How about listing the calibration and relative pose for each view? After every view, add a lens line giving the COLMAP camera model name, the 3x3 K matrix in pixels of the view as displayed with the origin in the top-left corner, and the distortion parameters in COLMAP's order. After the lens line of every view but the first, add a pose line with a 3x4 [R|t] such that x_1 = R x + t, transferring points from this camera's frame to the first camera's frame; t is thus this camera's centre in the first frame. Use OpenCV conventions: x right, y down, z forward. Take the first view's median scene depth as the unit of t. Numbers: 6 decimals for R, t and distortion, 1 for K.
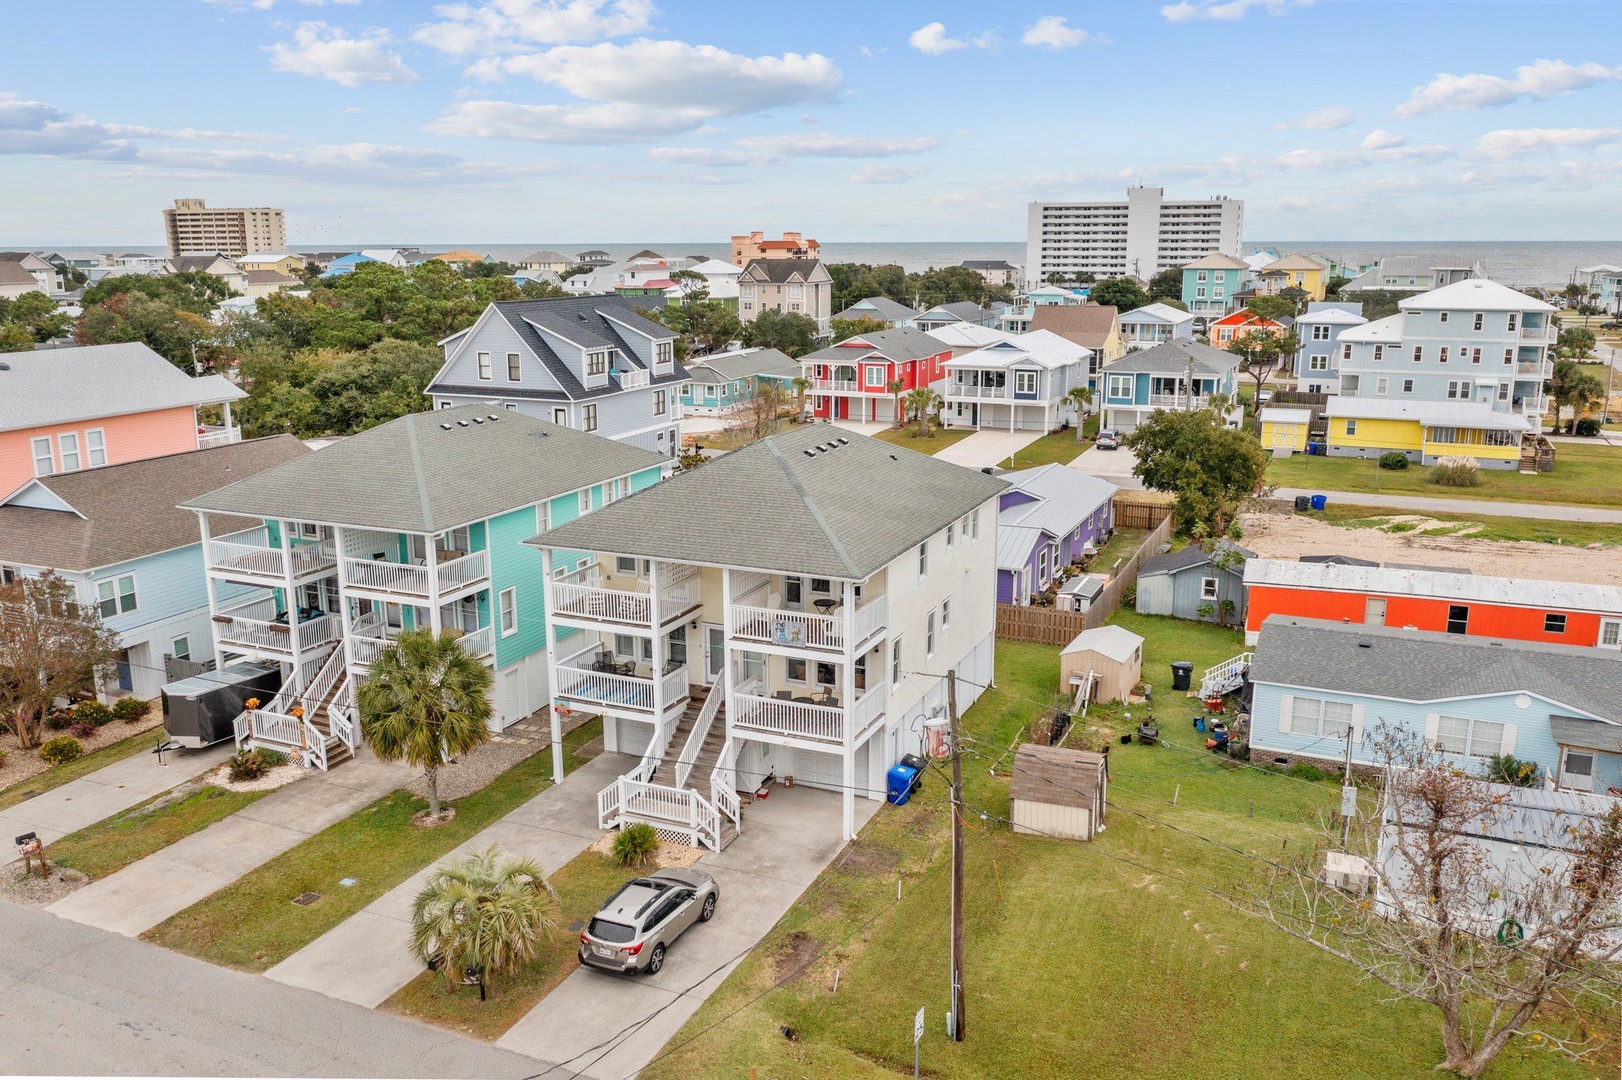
lens RADIAL K [[1291.3, 0, 803.1], [0, 1291.3, 542.9], [0, 0, 1]] dist [-0.011660, 0.003395]
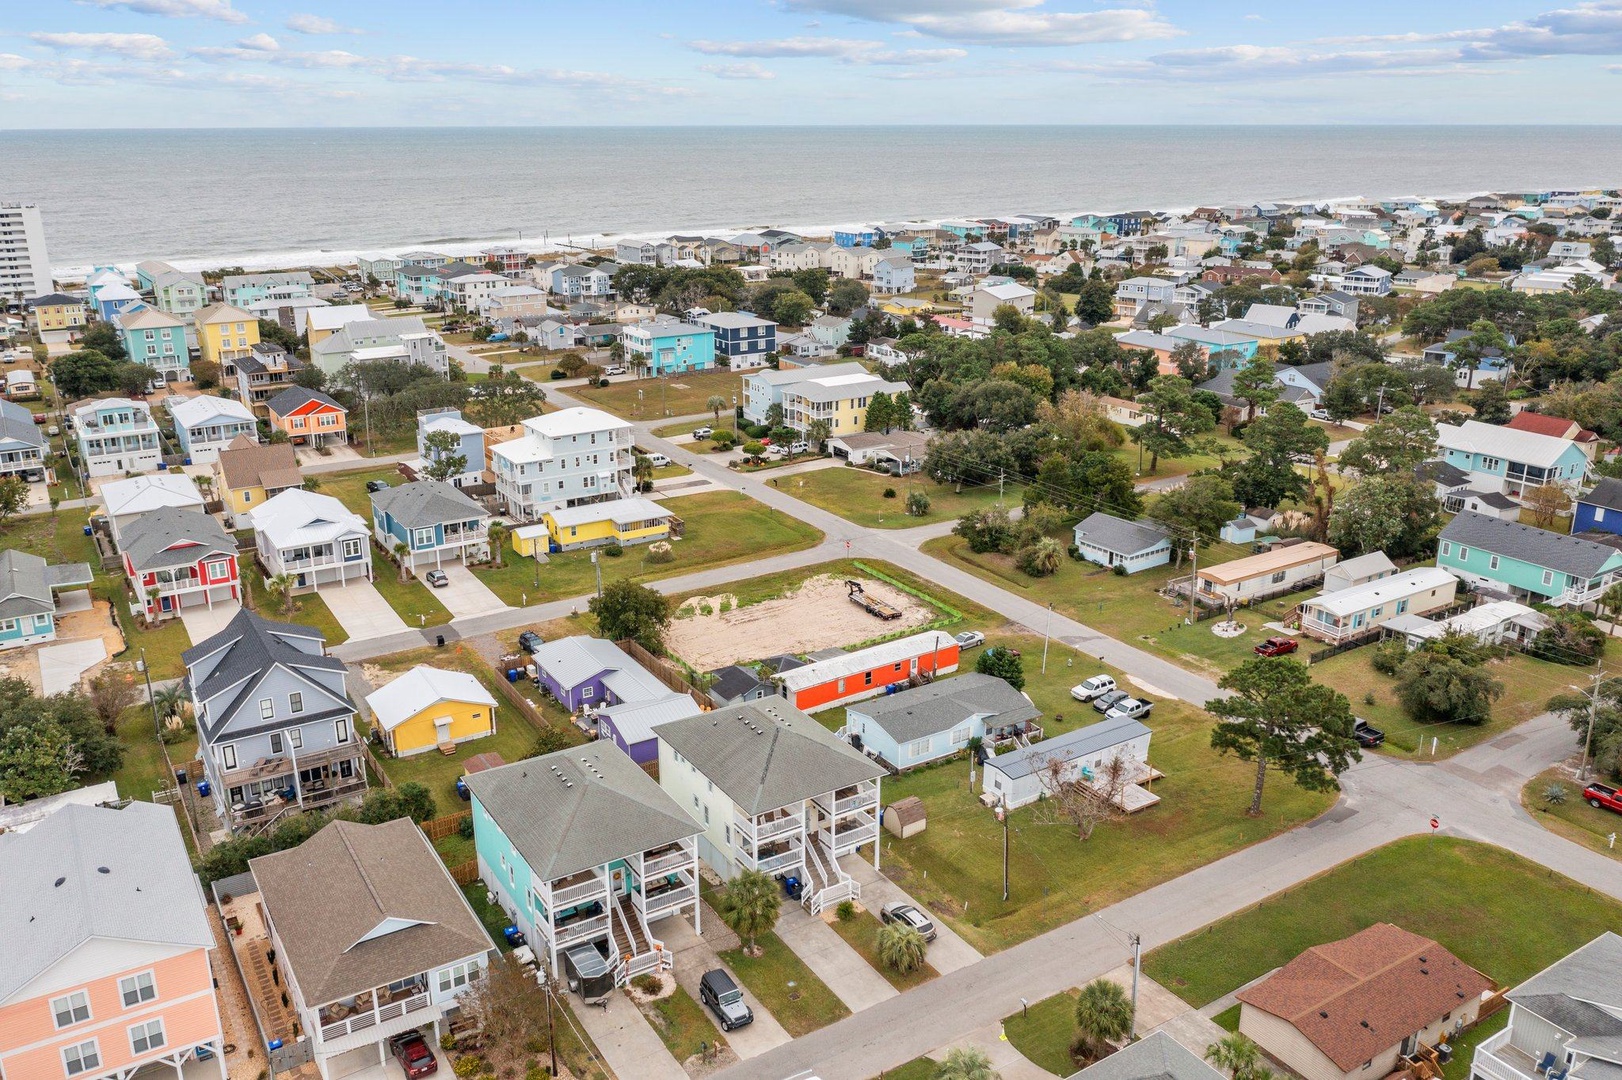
lens RADIAL K [[1291.3, 0, 803.1], [0, 1291.3, 542.9], [0, 0, 1]] dist [-0.011660, 0.003395]
pose [[0.557919, -0.255026, 0.789739, -0.631161], [0.190432, 0.965562, 0.177270, -0.289639], [-0.807751, 0.051490, 0.587271, -0.129944]]
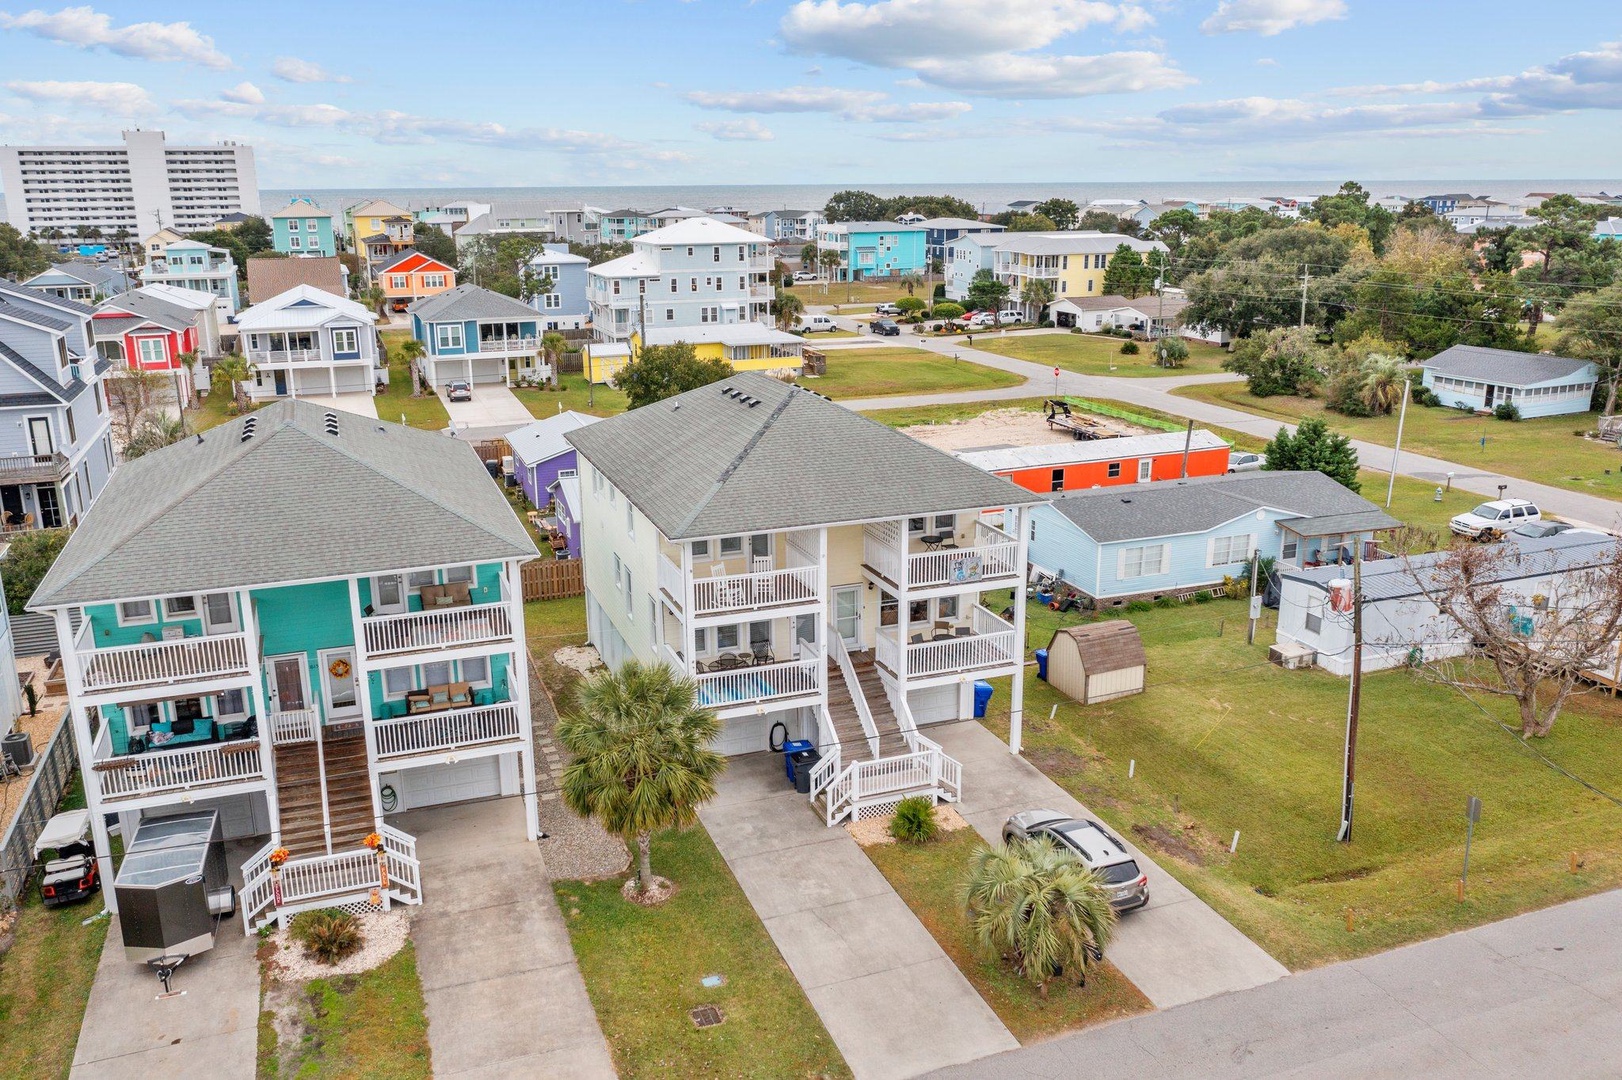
lens RADIAL K [[1291.3, 0, 803.1], [0, 1291.3, 542.9], [0, 0, 1]] dist [-0.011660, 0.003395]
pose [[0.711719, -0.190975, 0.676007, -0.260092], [0.165501, 0.980832, 0.102845, -0.025080], [-0.682690, 0.038683, 0.729683, 0.118129]]
